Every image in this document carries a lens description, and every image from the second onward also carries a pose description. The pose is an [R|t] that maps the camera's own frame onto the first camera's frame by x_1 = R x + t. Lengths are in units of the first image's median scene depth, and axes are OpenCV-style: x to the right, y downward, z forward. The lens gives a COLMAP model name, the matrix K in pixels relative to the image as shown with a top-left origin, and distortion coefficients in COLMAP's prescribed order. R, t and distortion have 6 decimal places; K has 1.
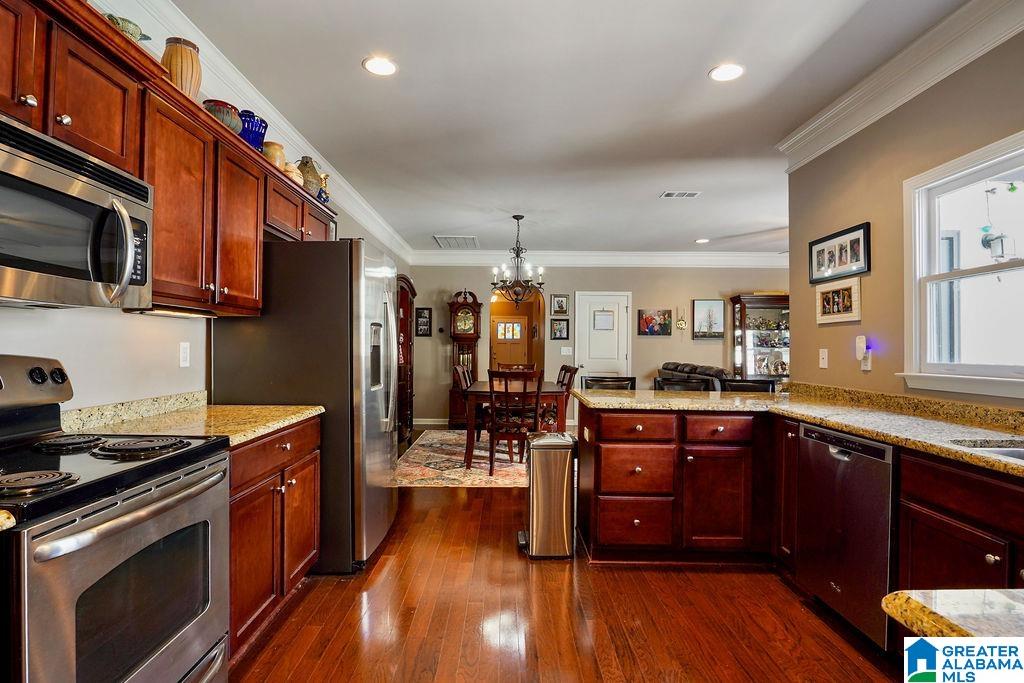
lens RADIAL K [[504.8, 0, 509.9], [0, 504.8, 342.7], [0, 0, 1]] dist [-0.024342, -0.003263]
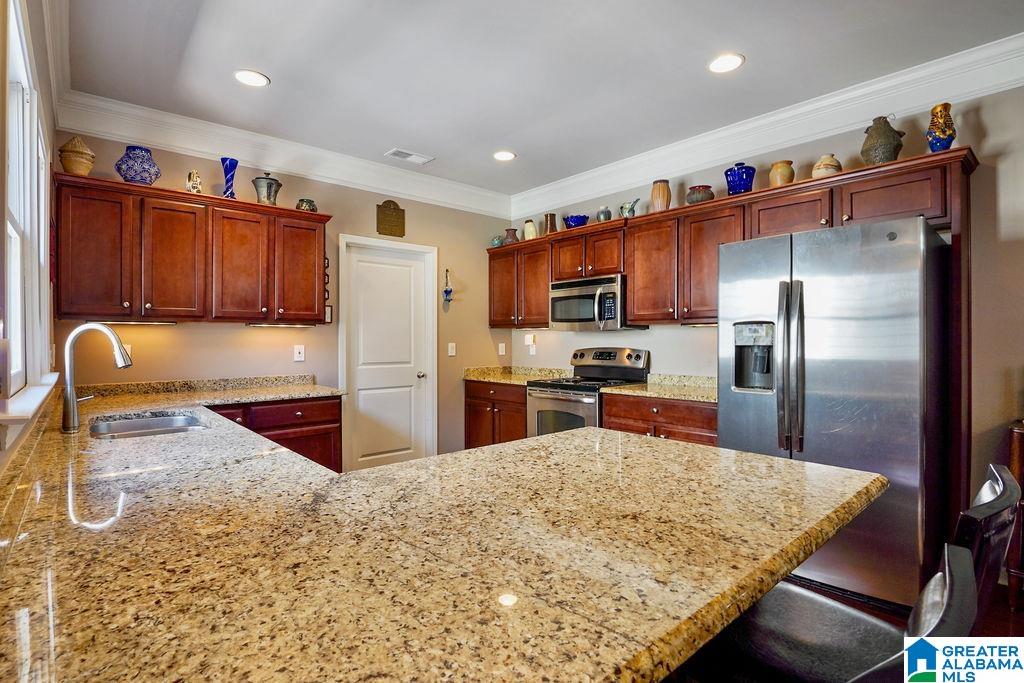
lens RADIAL K [[504.8, 0, 503.6], [0, 504.8, 340.6], [0, 0, 1]] dist [-0.024342, -0.003263]
pose [[-0.753324, -0.007751, -0.657604, 0.579363], [0.001102, 0.999914, -0.013049, 0.007874], [0.657649, -0.010555, -0.753251, 1.164050]]
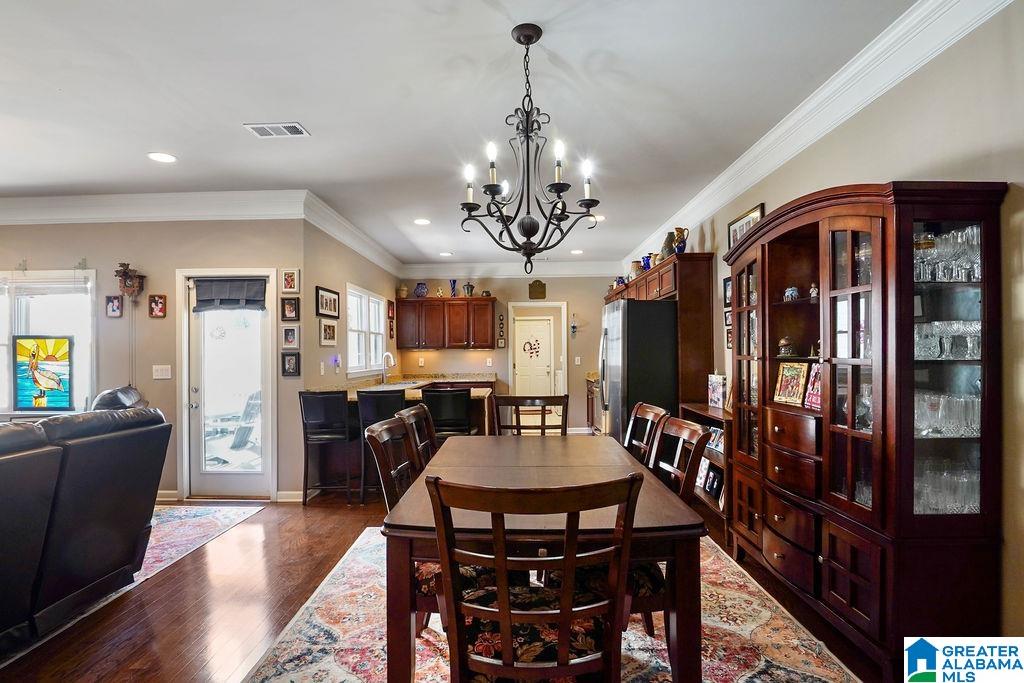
lens RADIAL K [[504.8, 0, 515.5], [0, 504.8, 353.2], [0, 0, 1]] dist [-0.024342, -0.003263]
pose [[-0.999990, -0.000080, 0.004571, 0.042444], [-0.000118, 0.999965, -0.008333, -0.001378], [-0.004571, -0.008334, -0.999955, 2.412866]]
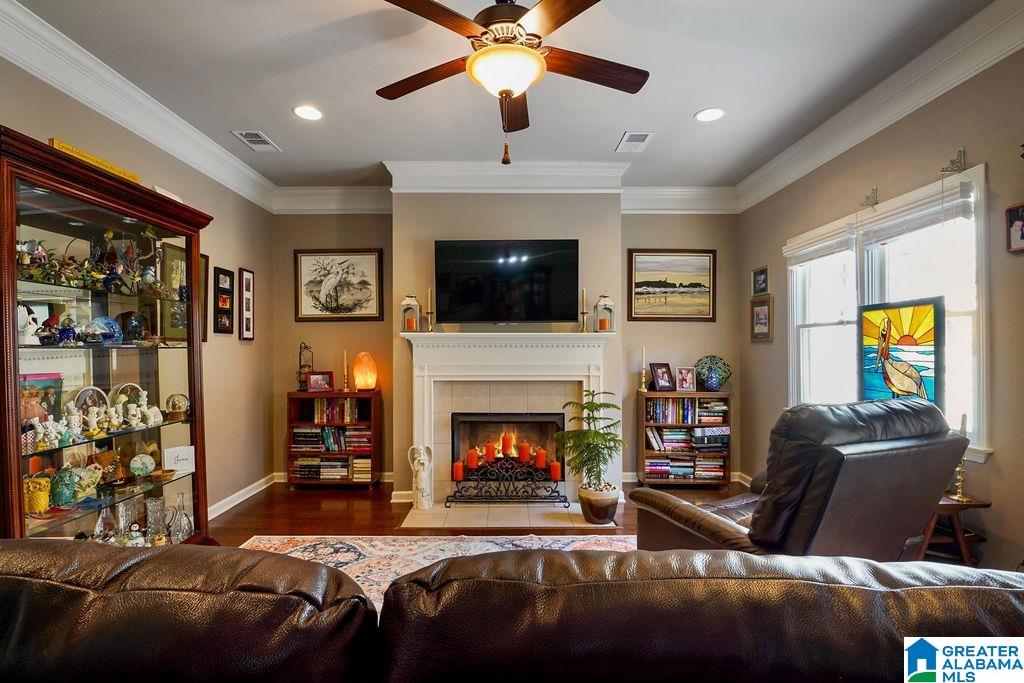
lens RADIAL K [[504.8, 0, 504.2], [0, 504.8, 349.1], [0, 0, 1]] dist [-0.024342, -0.003263]
pose [[0.001090, -0.005903, 0.999982, 0.506298], [-0.006219, 0.999963, 0.005910, 0.014192], [-0.999980, -0.006225, 0.001054, 1.741590]]
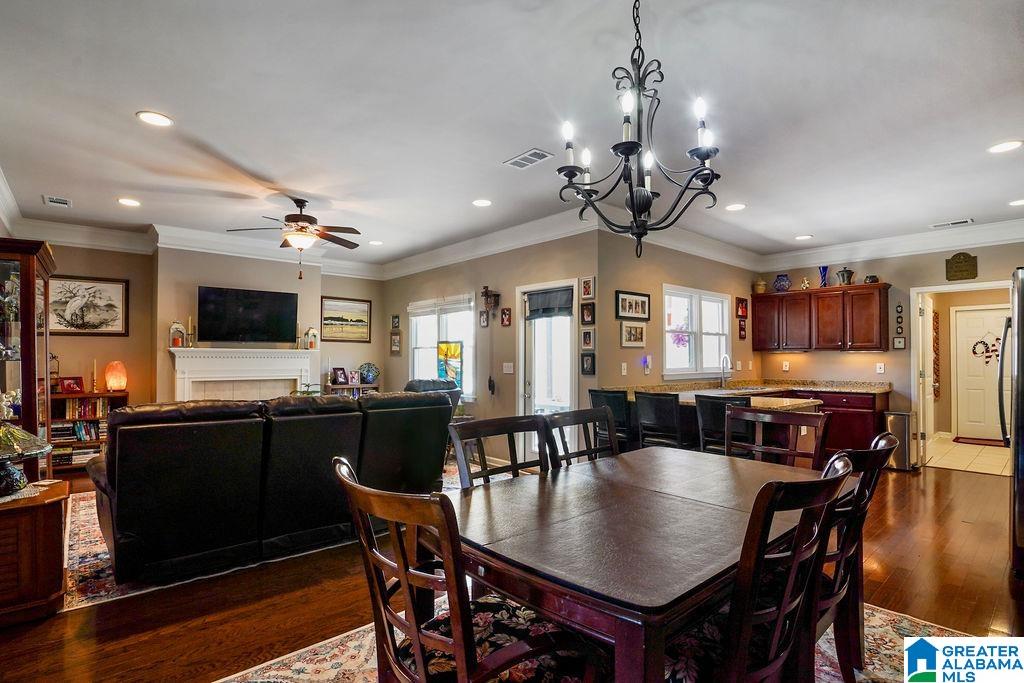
lens RADIAL K [[504.8, 0, 503.0], [0, 504.8, 350.0], [0, 0, 1]] dist [-0.024342, -0.003263]
pose [[-0.654132, 0.001773, 0.756378, -0.293963], [-0.014297, 0.999790, -0.014708, 0.000686], [-0.756245, -0.020435, -0.653969, 2.223847]]
